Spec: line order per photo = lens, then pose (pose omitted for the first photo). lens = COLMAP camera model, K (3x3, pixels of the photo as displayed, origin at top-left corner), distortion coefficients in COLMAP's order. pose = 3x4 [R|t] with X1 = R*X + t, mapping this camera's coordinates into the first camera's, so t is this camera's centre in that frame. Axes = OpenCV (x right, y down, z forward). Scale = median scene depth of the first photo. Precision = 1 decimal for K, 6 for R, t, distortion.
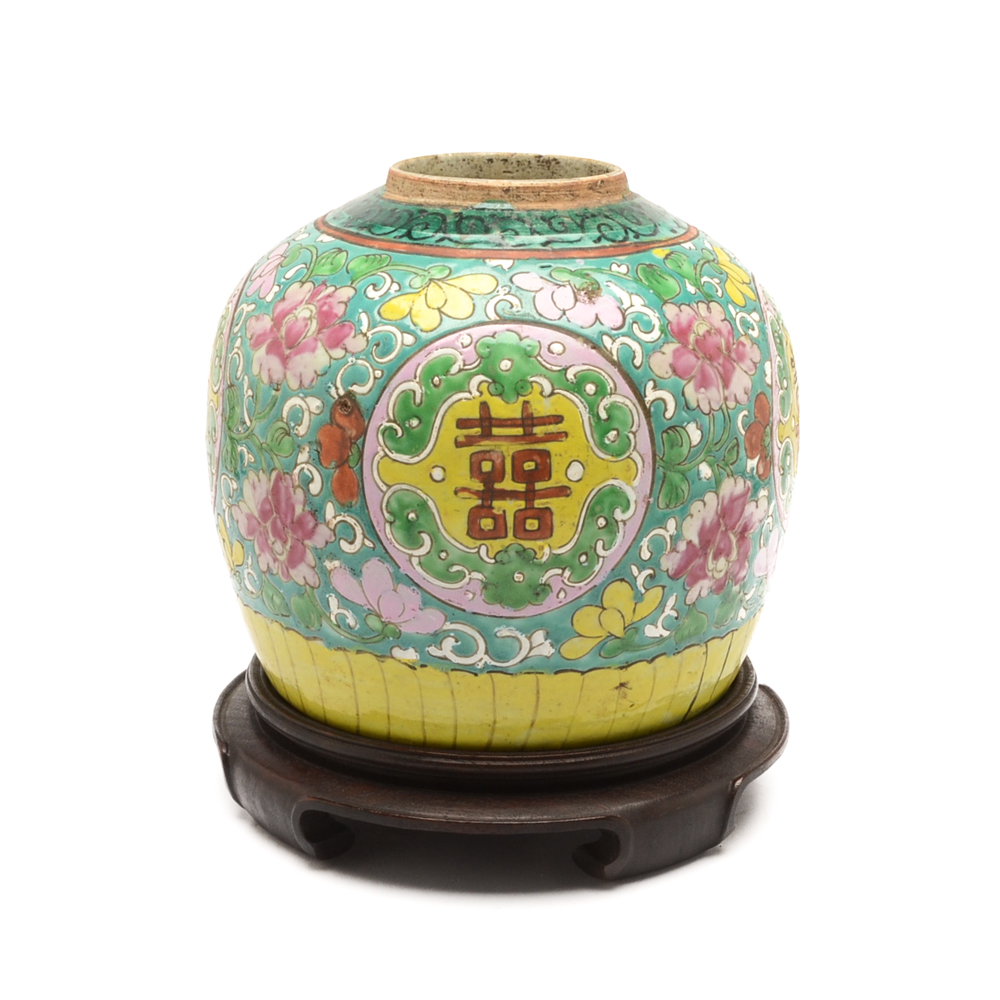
lens RADIAL K [[2033.6, 0, 575.4], [0, 2033.6, 515.2], [0, 0, 1]] dist [-0.035799, 0.000000]
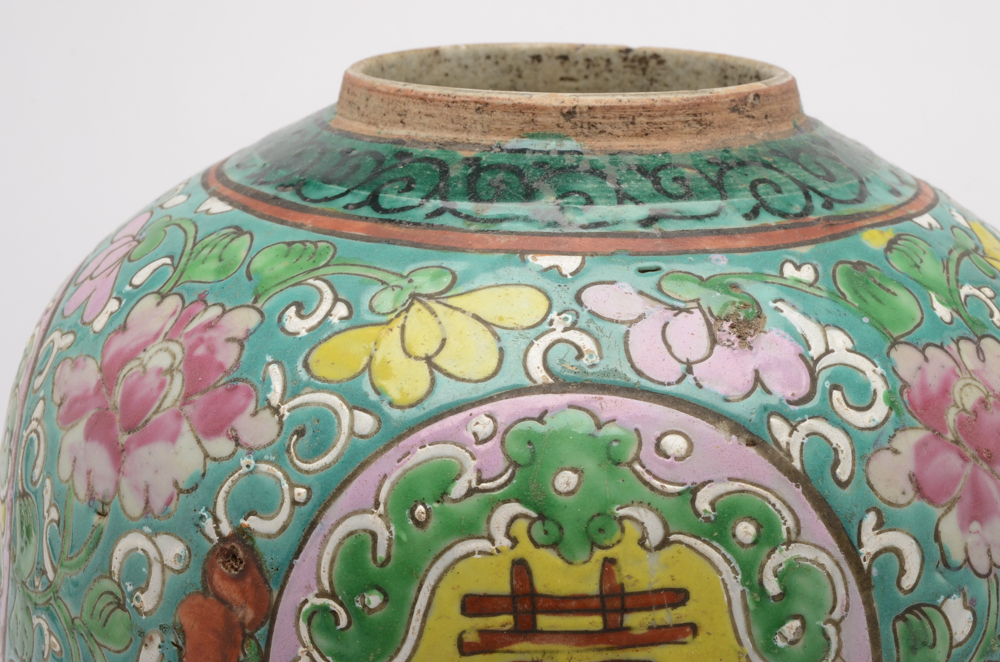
lens RADIAL K [[2242.0, 0, 499.3], [0, 2242.0, 332.4], [0, 0, 1]] dist [0.097963, 0.000000]
pose [[0.998383, 0.005422, -0.056586, -0.019773], [-0.008735, 0.998251, -0.058466, -0.074772], [0.056170, 0.058866, 0.996684, 0.458102]]
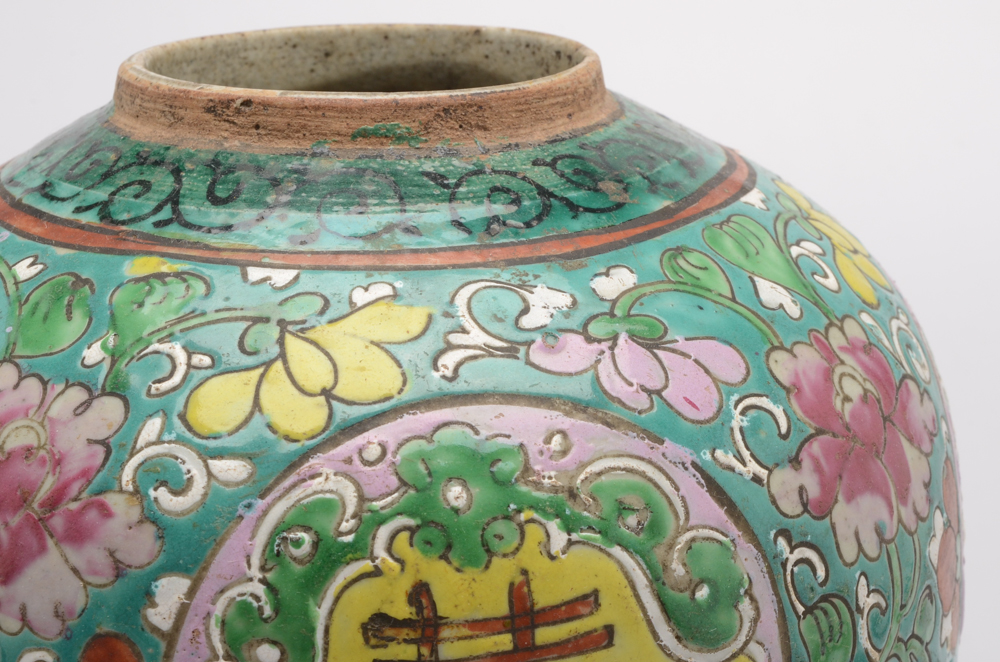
lens RADIAL K [[2242.0, 0, 500.6], [0, 2242.0, 332.5], [0, 0, 1]] dist [0.097963, 0.000000]
pose [[0.264252, 0.242993, -0.933341, 0.549618], [-0.265561, 0.948664, 0.171796, -0.228065], [0.927172, 0.202462, 0.315216, 0.940472]]
